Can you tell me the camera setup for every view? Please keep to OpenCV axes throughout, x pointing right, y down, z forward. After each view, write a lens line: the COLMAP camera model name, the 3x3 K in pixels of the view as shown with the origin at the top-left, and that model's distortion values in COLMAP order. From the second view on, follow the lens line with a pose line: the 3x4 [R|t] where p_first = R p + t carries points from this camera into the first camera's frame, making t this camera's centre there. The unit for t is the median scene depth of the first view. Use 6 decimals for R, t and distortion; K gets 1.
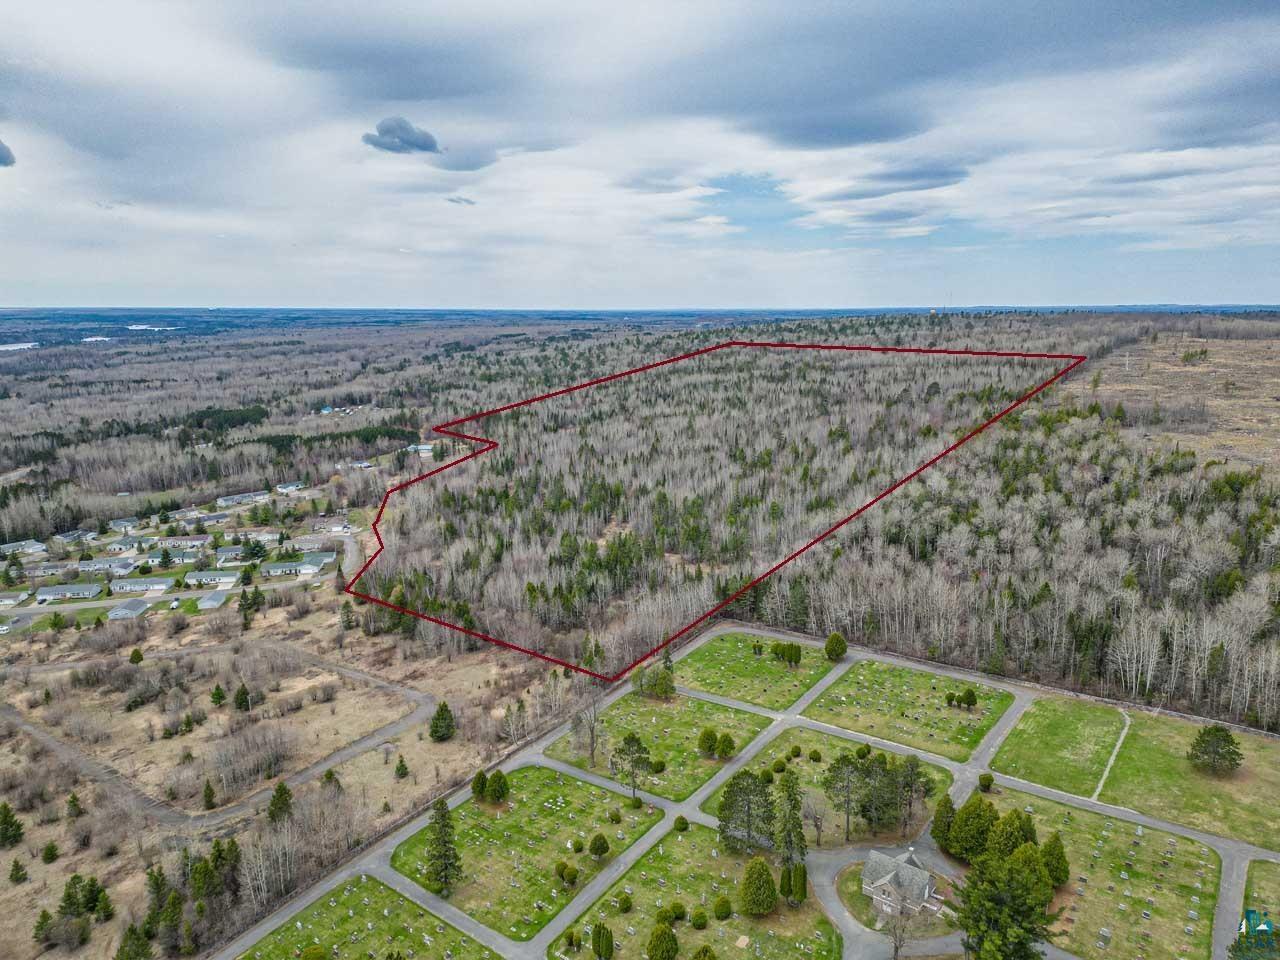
lens RADIAL K [[876.9, 0, 640.0], [0, 876.9, 480.0], [0, 0, 1]] dist [0.169706, -0.250974]
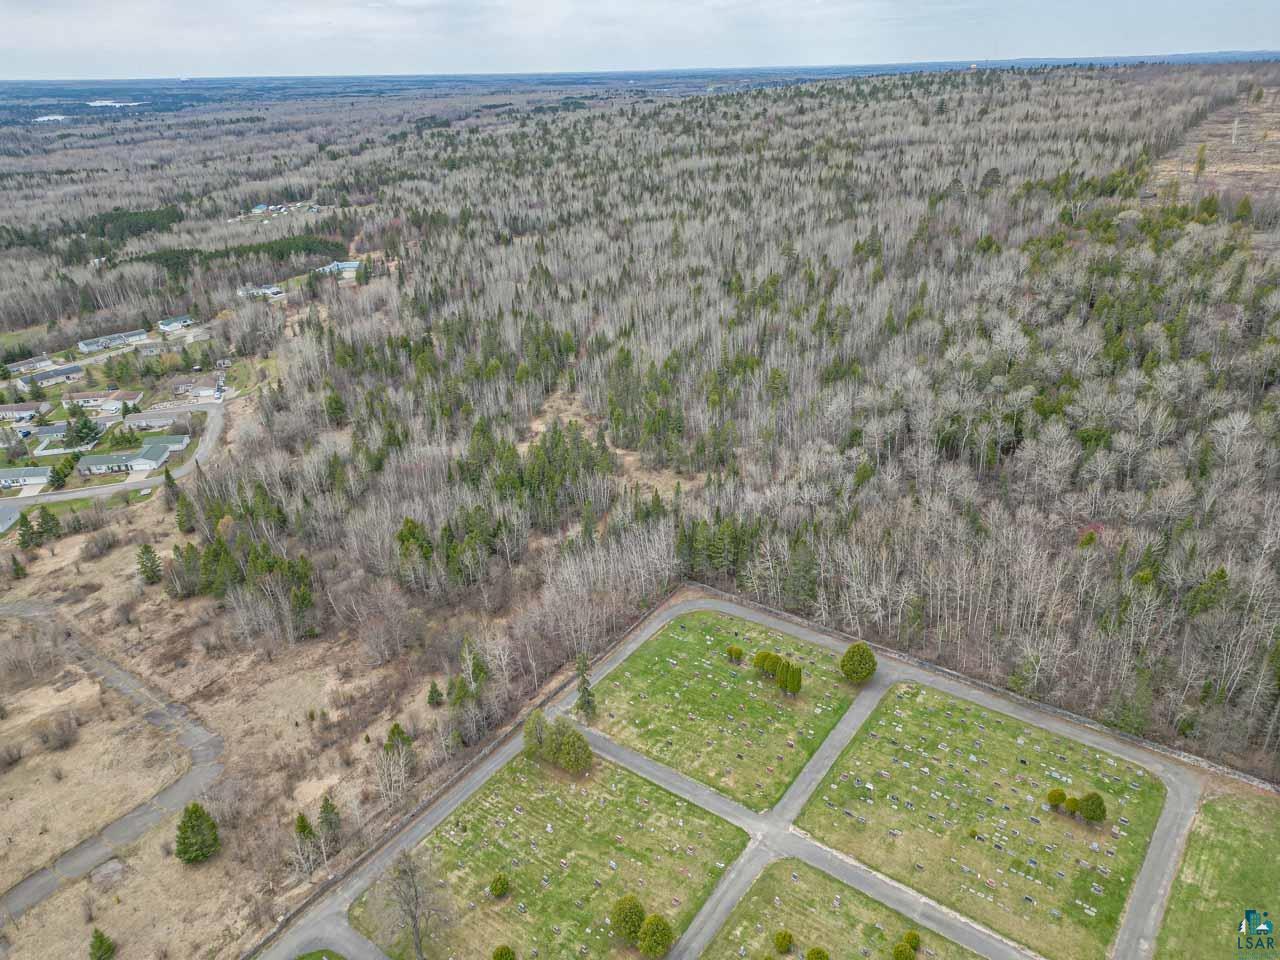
lens RADIAL K [[883.0, 0, 640.0], [0, 883.0, 480.0], [0, 0, 1]] dist [0.092492, -0.080372]
pose [[0.999781, -0.013595, -0.015886, 0.044250], [0.016951, 0.971813, 0.235142, -0.047862], [0.012242, -0.235359, 0.971831, 0.235674]]
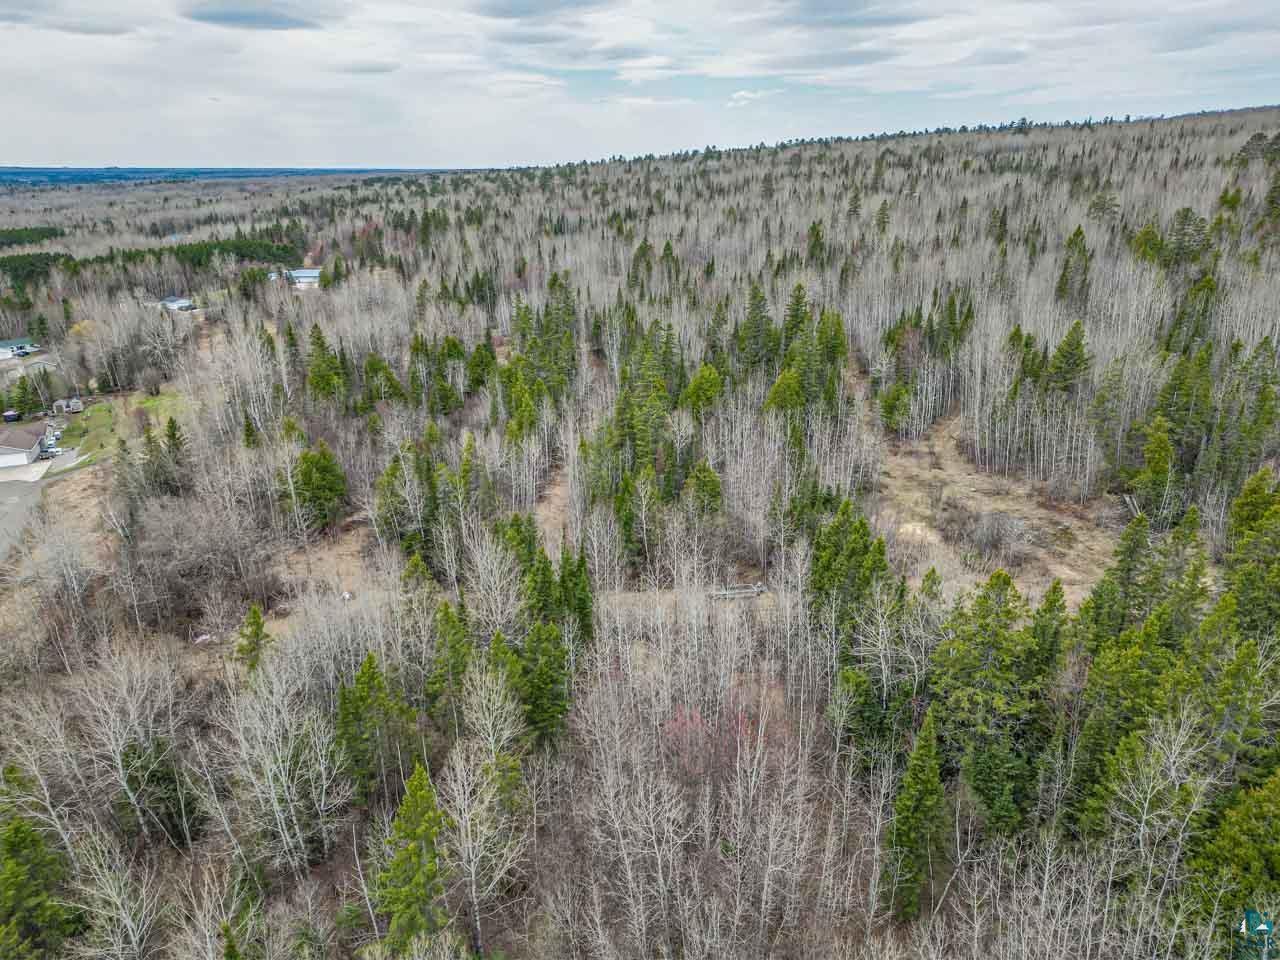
lens RADIAL K [[883.0, 0, 640.0], [0, 883.0, 480.0], [0, 0, 1]] dist [0.092492, -0.080372]
pose [[0.997854, -0.026402, 0.059922, -0.116063], [0.017493, 0.989335, 0.144607, 0.015594], [-0.063101, -0.143248, 0.987673, 0.634746]]
